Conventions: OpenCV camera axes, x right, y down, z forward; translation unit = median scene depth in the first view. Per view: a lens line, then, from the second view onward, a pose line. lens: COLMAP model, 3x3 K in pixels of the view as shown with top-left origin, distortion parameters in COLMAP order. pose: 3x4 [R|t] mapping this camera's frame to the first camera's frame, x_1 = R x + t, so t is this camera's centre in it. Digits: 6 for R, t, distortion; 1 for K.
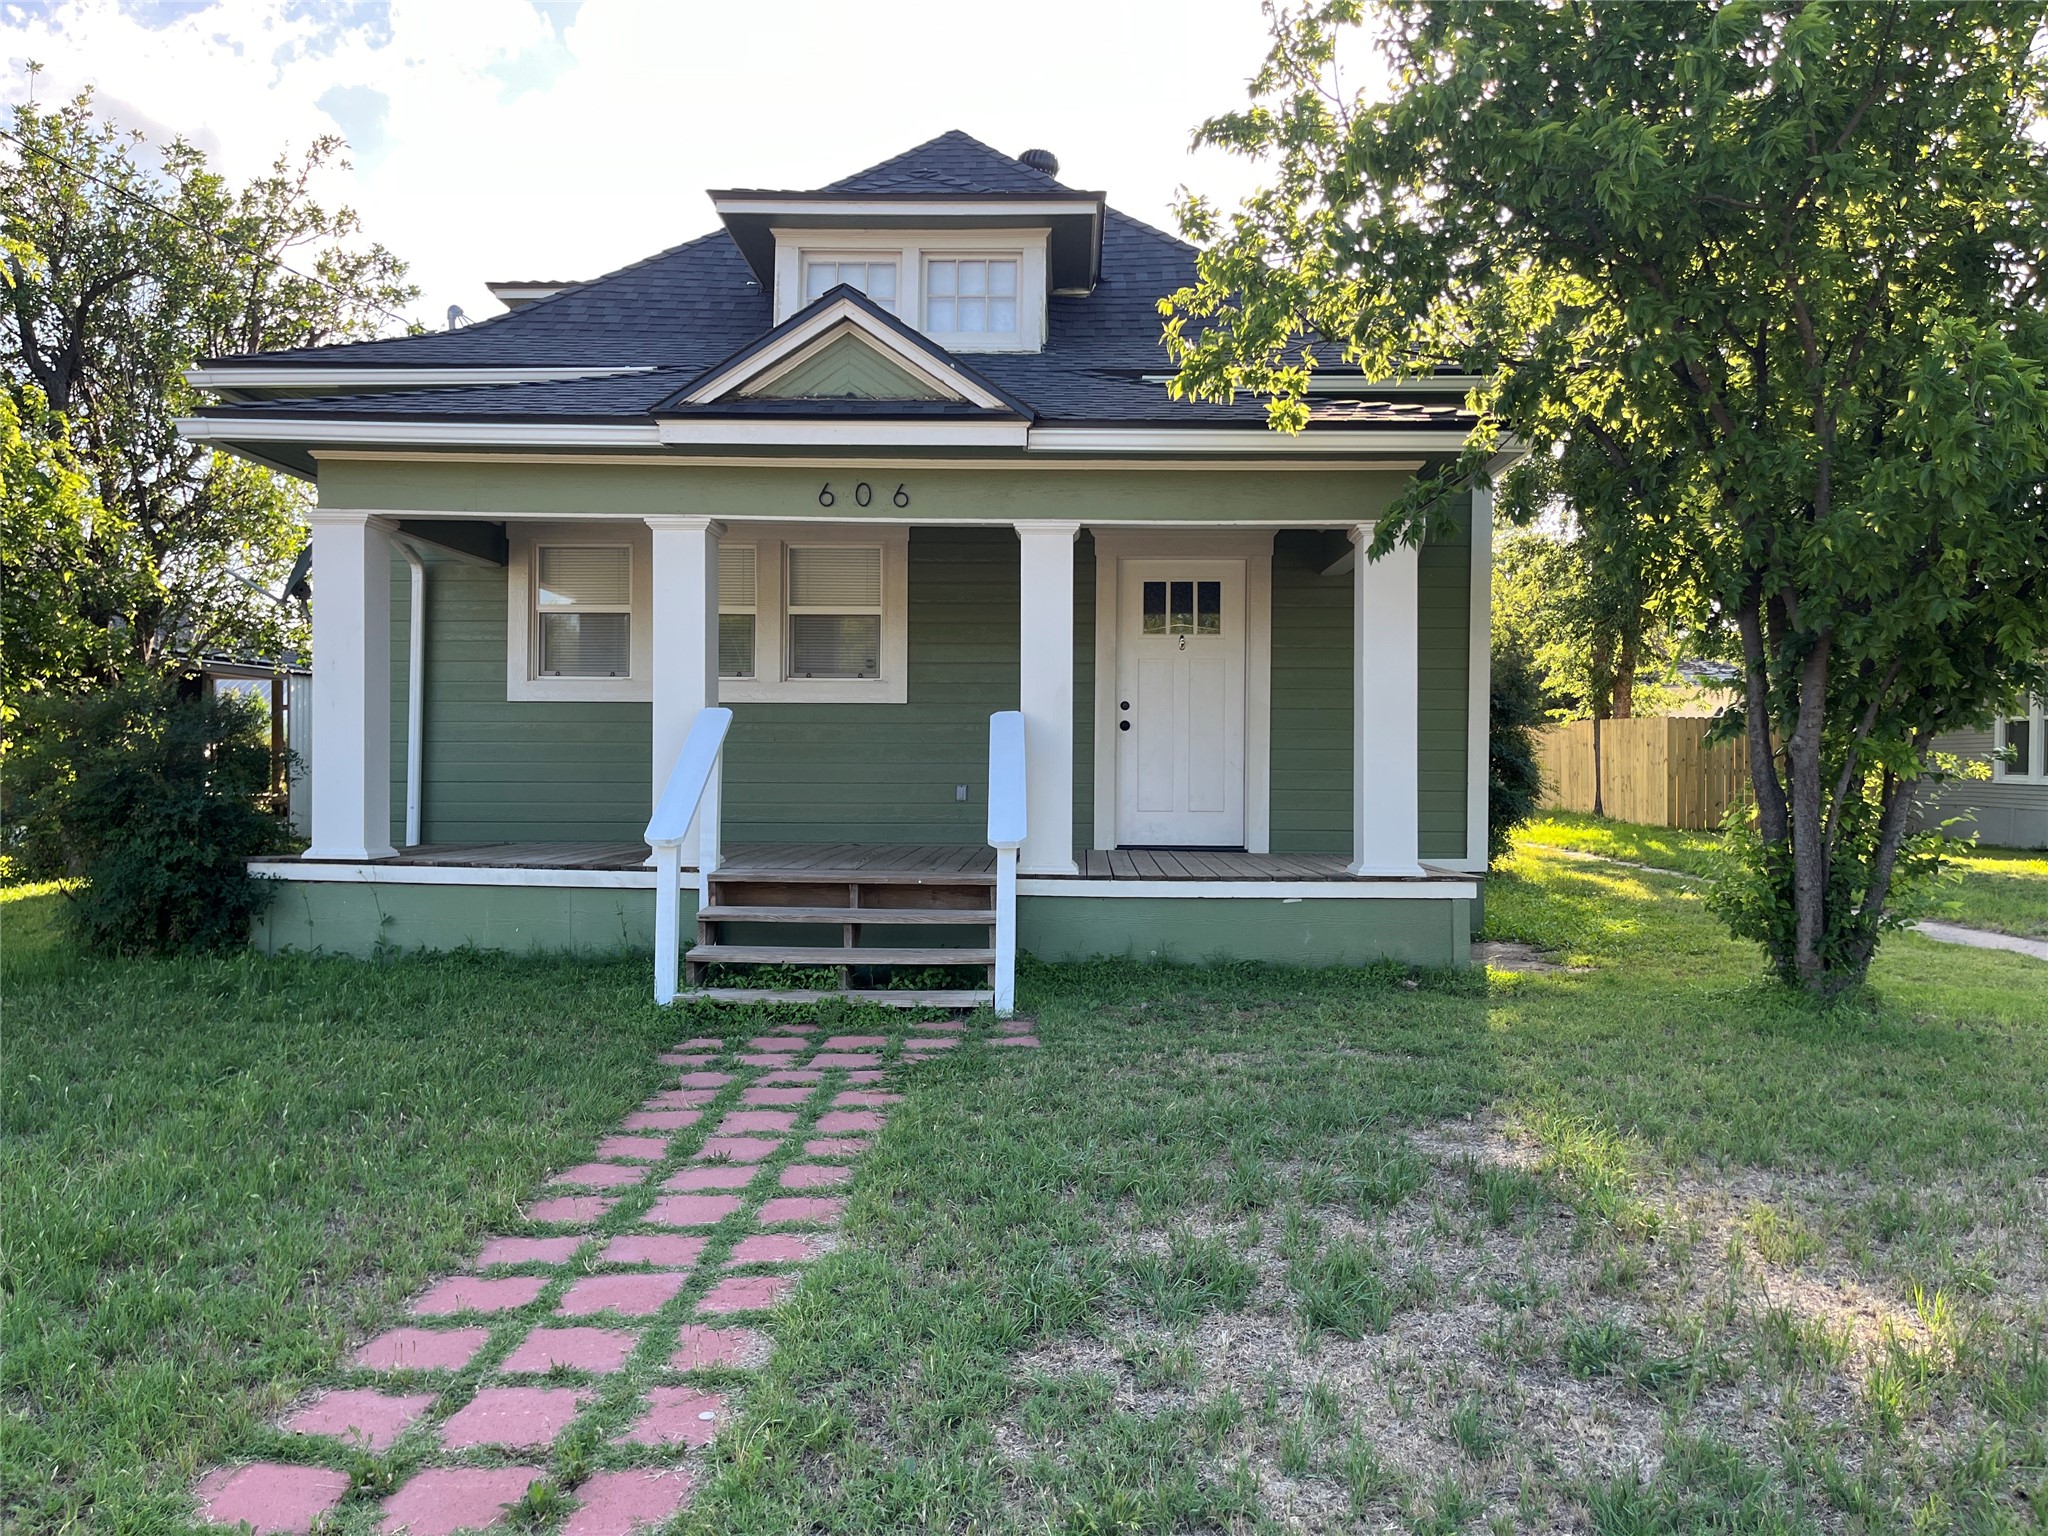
lens RADIAL K [[1548.5, 0, 1018.9], [0, 1548.5, 770.7], [0, 0, 1]] dist [0.052693, -0.003979]
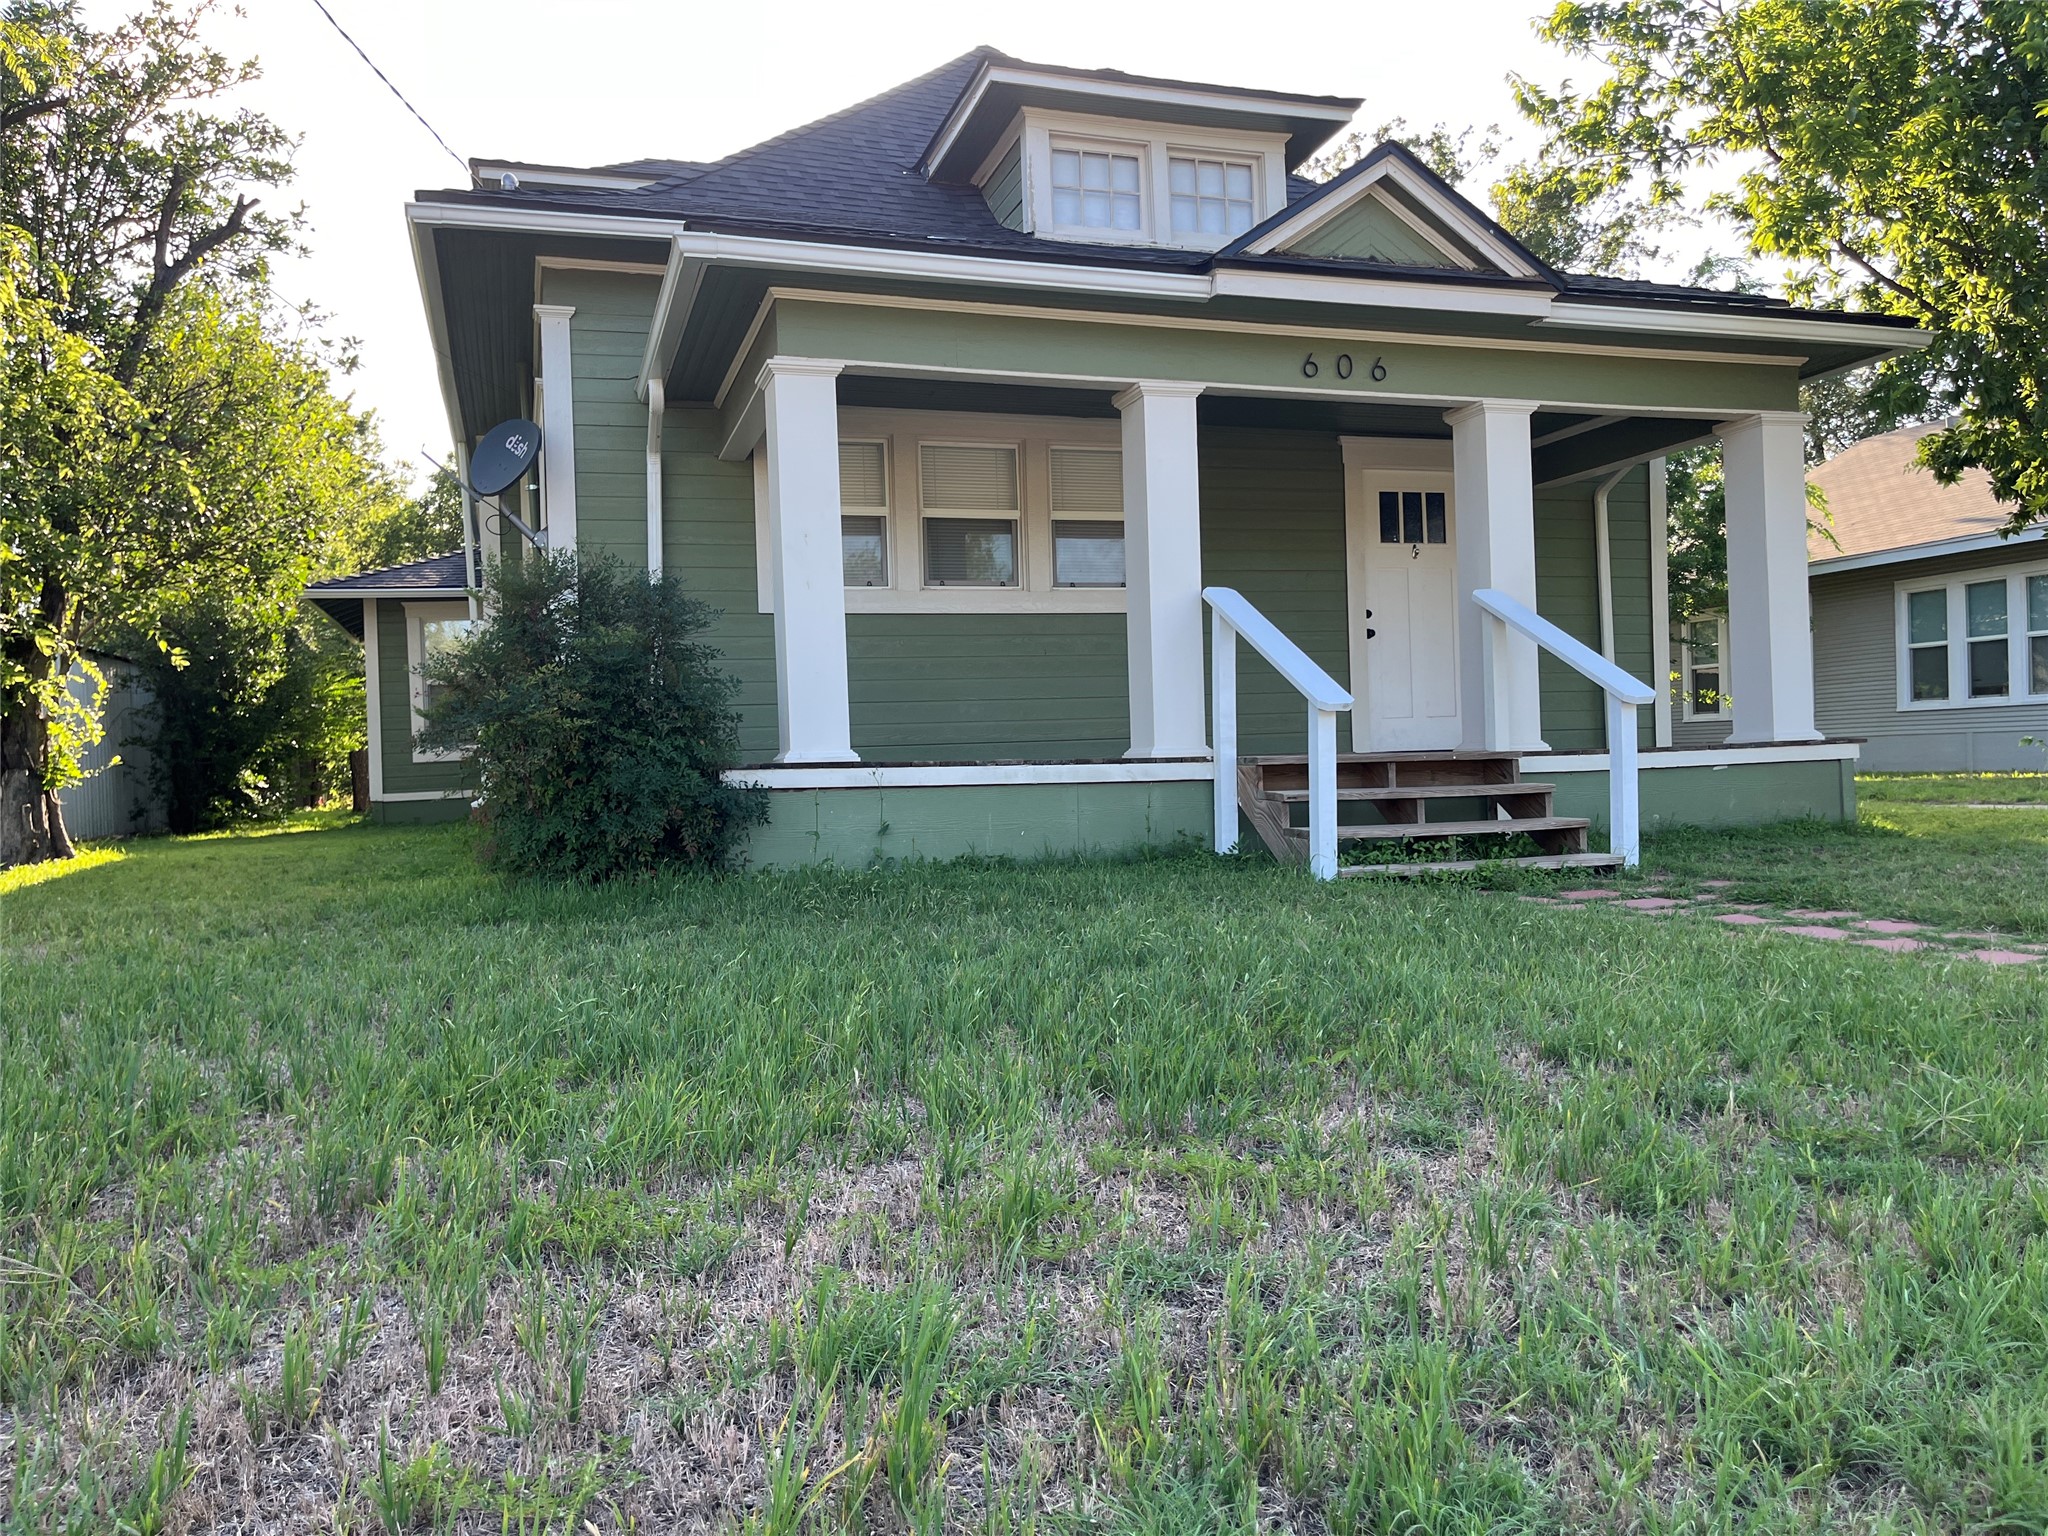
lens RADIAL K [[1563.3, 0, 1023.2], [0, 1563.3, 766.6], [0, 0, 1]] dist [0.065504, -0.081793]
pose [[0.939426, -0.036327, 0.340821, -0.604609], [0.040782, 0.999151, -0.005913, 0.066374], [-0.340317, 0.019454, 0.940109, 0.142106]]
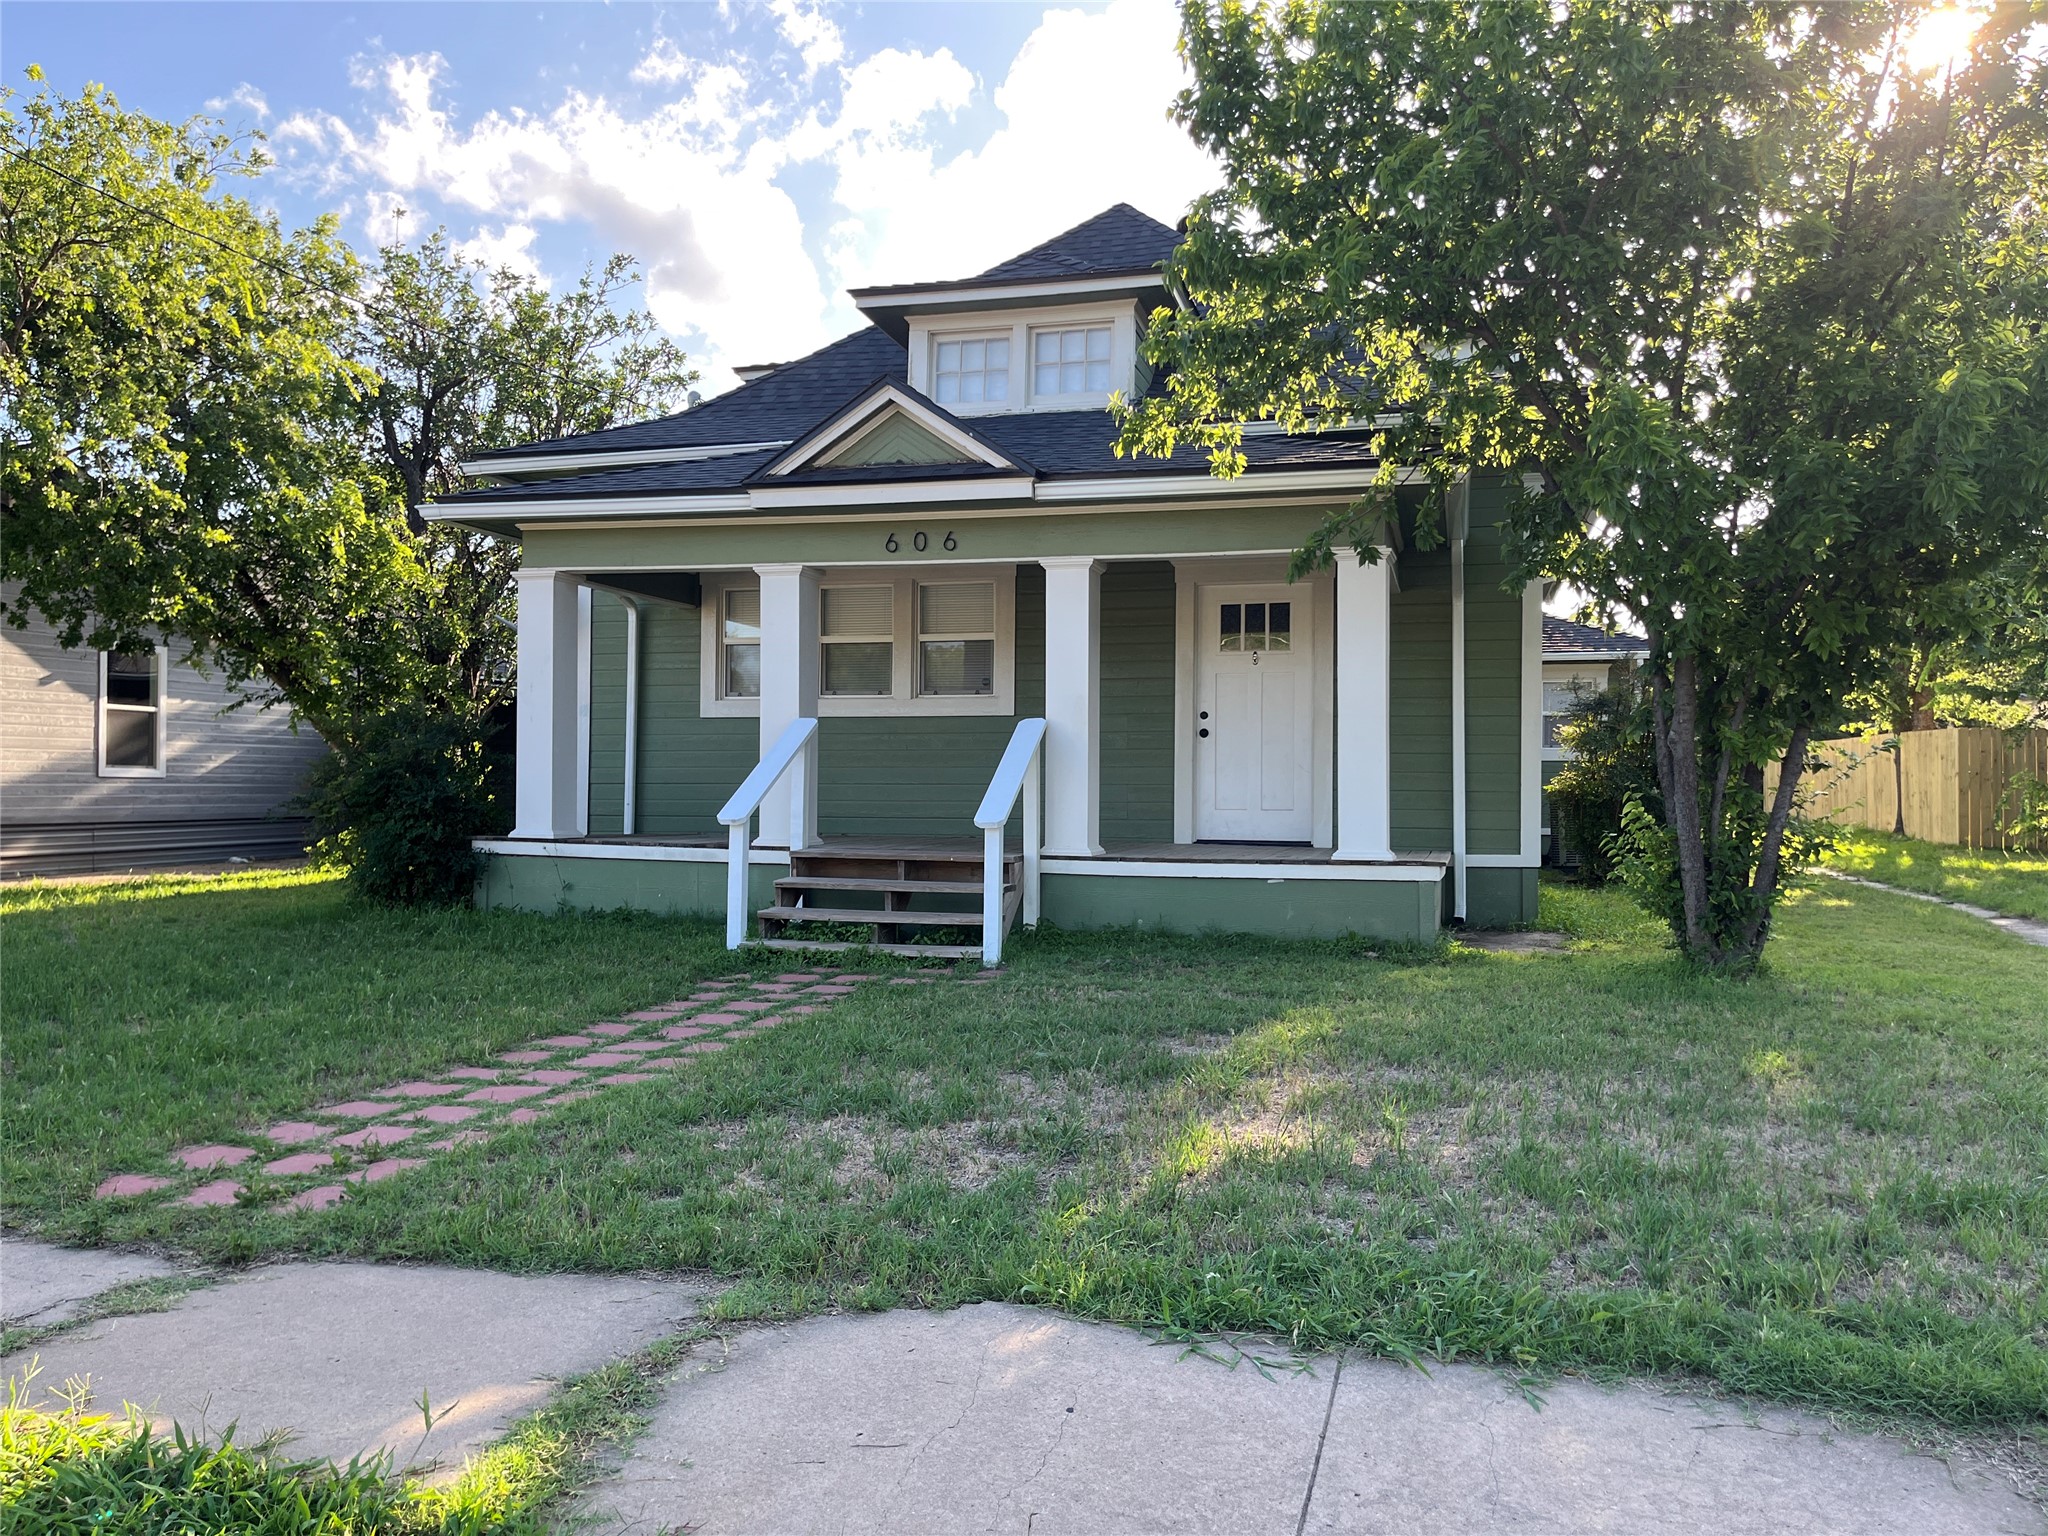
lens RADIAL K [[1553.2, 0, 1022.9], [0, 1553.2, 765.5], [0, 0, 1]] dist [0.085387, -0.112689]
pose [[0.971306, -0.003069, -0.237814, 0.255043], [-0.001632, 0.999807, -0.019571, 0.020353], [0.237829, 0.019397, 0.971113, -0.154131]]
